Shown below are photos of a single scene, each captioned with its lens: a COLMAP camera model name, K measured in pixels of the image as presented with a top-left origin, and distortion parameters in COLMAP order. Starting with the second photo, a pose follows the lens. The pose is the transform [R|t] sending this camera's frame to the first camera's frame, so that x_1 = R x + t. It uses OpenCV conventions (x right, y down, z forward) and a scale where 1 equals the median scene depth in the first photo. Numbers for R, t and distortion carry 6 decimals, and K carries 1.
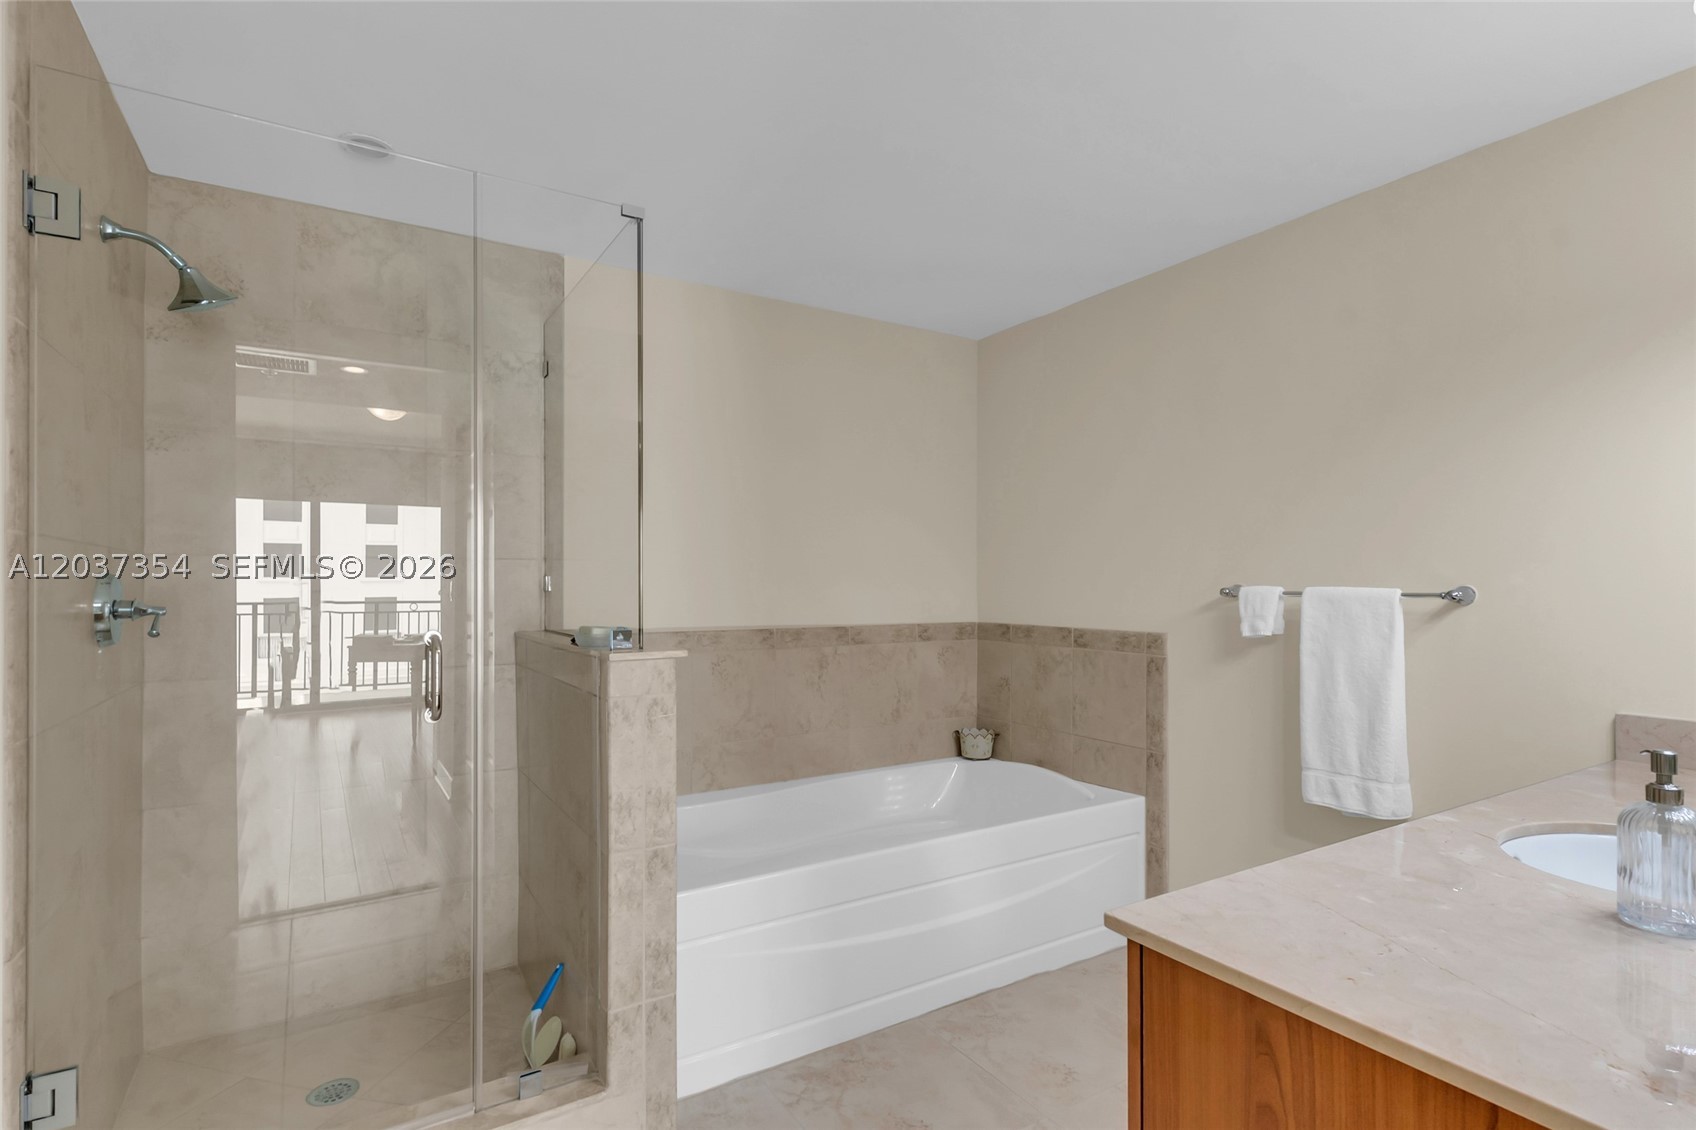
lens RADIAL K [[819.8, 0, 848.1], [0, 819.8, 579.6], [0, 0, 1]] dist [-0.000350, -0.000516]
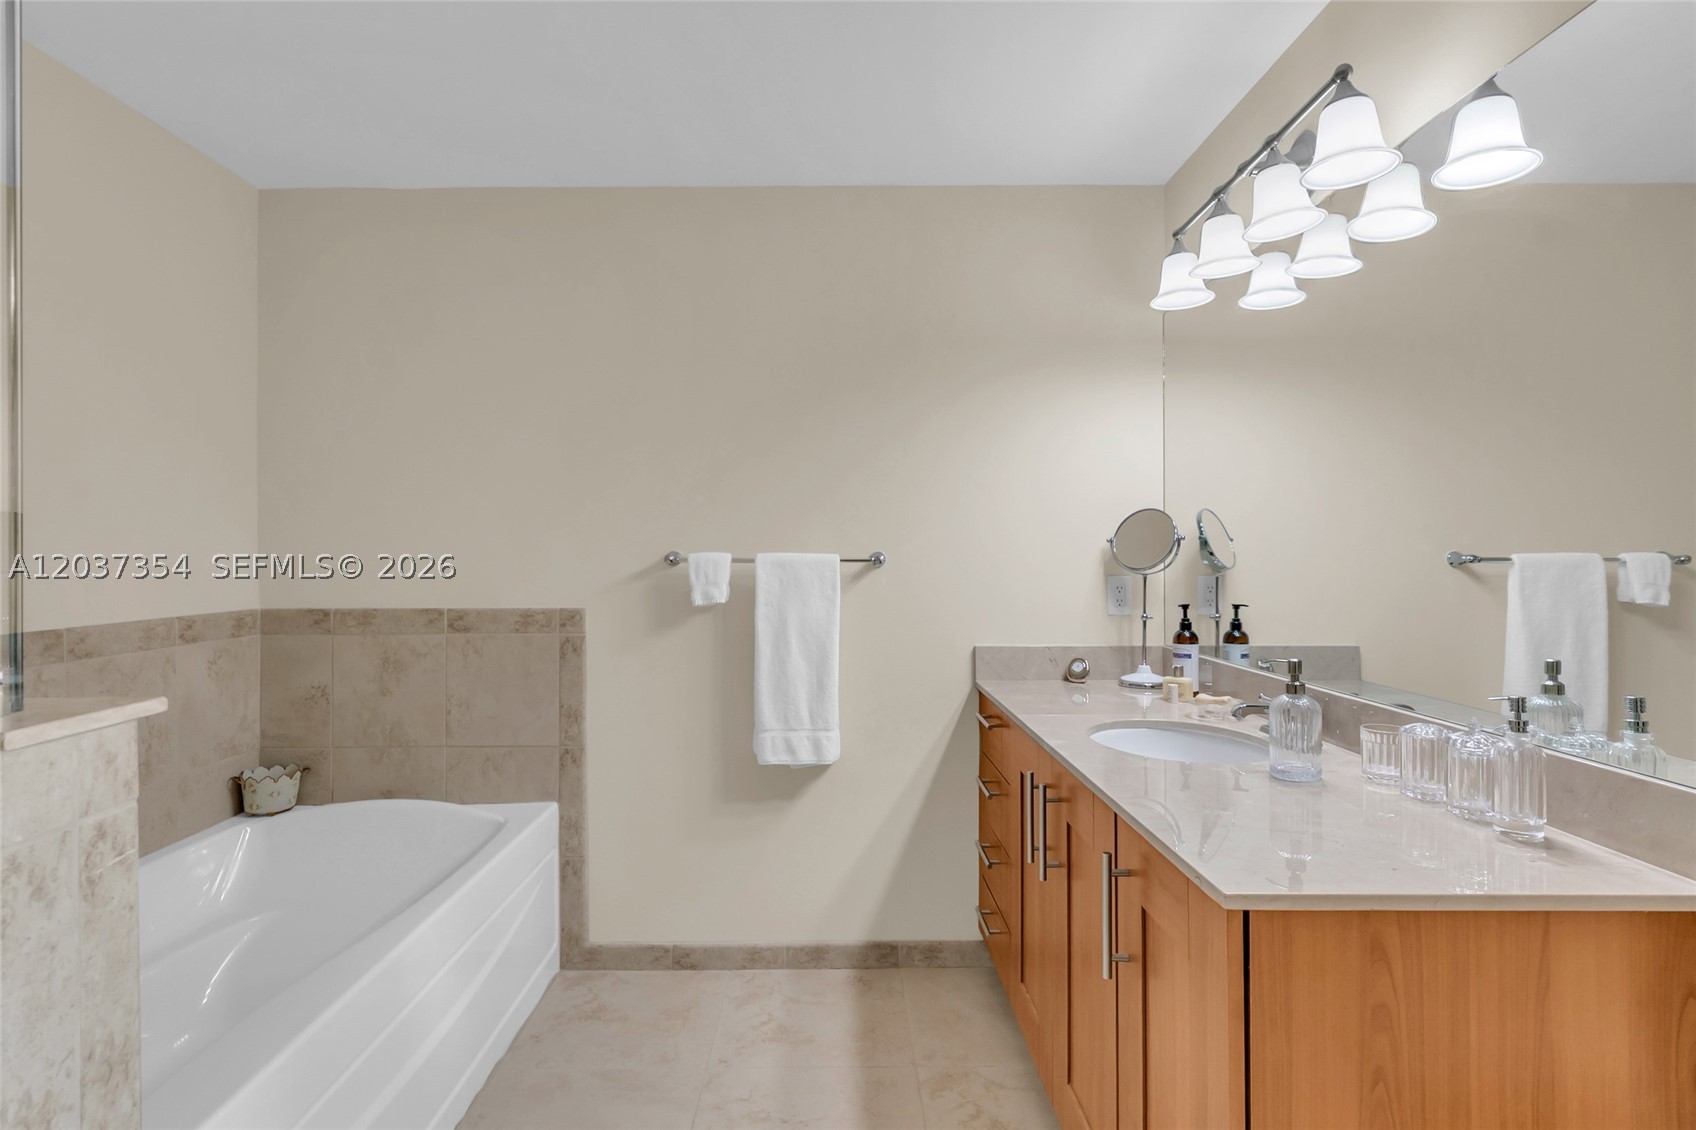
lens RADIAL K [[876.4, 0, 844.3], [0, 876.4, 547.7], [0, 0, 1]] dist [0.005055, -0.001145]
pose [[0.532026, 0.001883, 0.846726, -0.249446], [-0.000472, 0.999998, -0.001927, 0.003545], [-0.846728, 0.000626, 0.532026, 0.268206]]
